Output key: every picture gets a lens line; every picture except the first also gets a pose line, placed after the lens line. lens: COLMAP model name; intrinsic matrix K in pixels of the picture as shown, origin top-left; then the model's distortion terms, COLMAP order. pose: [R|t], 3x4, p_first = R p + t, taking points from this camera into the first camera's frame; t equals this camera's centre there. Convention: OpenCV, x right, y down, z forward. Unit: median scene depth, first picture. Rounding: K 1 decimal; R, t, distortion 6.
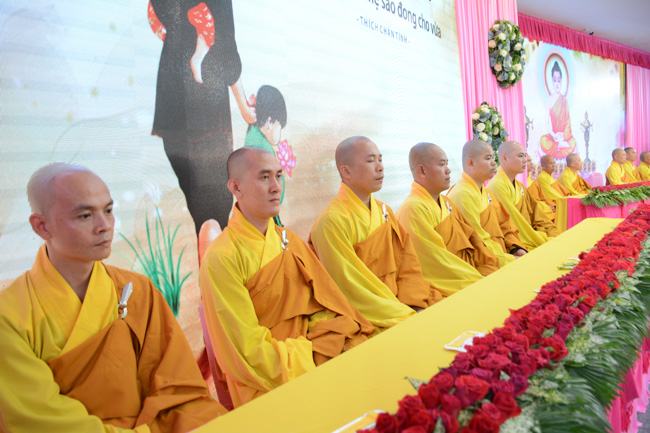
lens RADIAL K [[501.3, 0, 320.6], [0, 501.3, 217.5], [0, 0, 1]] dist [-0.149563, 0.102099]
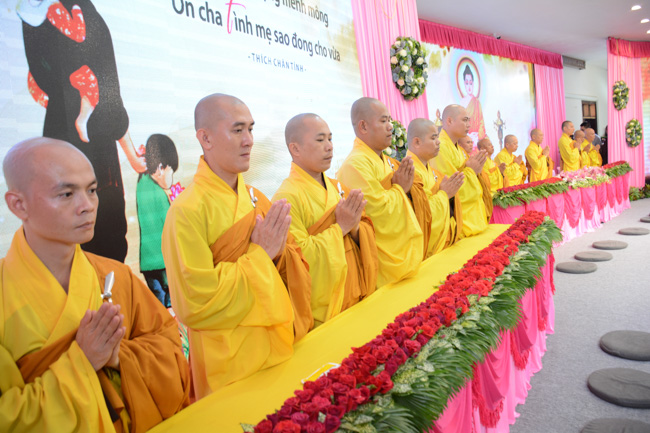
lens RADIAL K [[501.3, 0, 318.3], [0, 501.3, 218.5], [0, 0, 1]] dist [-0.149563, 0.102099]
pose [[0.992415, -0.055595, 0.109644, 0.097236], [0.054369, 0.998421, 0.014141, -0.070191], [-0.110258, -0.008073, 0.993870, -0.080884]]
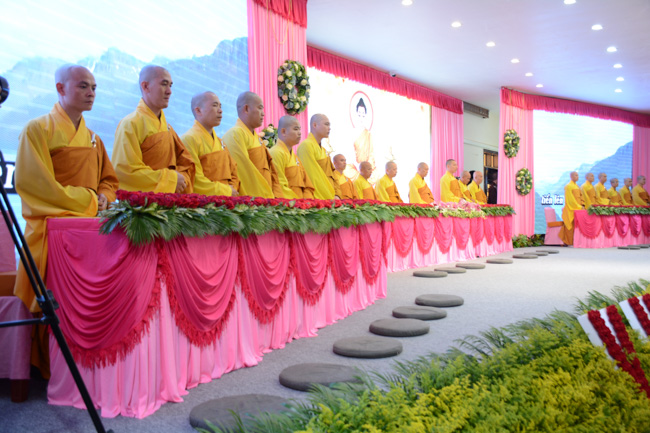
lens RADIAL K [[639.0, 0, 329.1], [0, 639.0, 221.6], [0, 0, 1]] dist [-0.009157, 0.000000]
pose [[0.951410, 0.039537, 0.305378, -0.022853], [-0.010559, 0.995329, -0.095967, 0.289373], [-0.307746, 0.088079, 0.947383, -0.988427]]
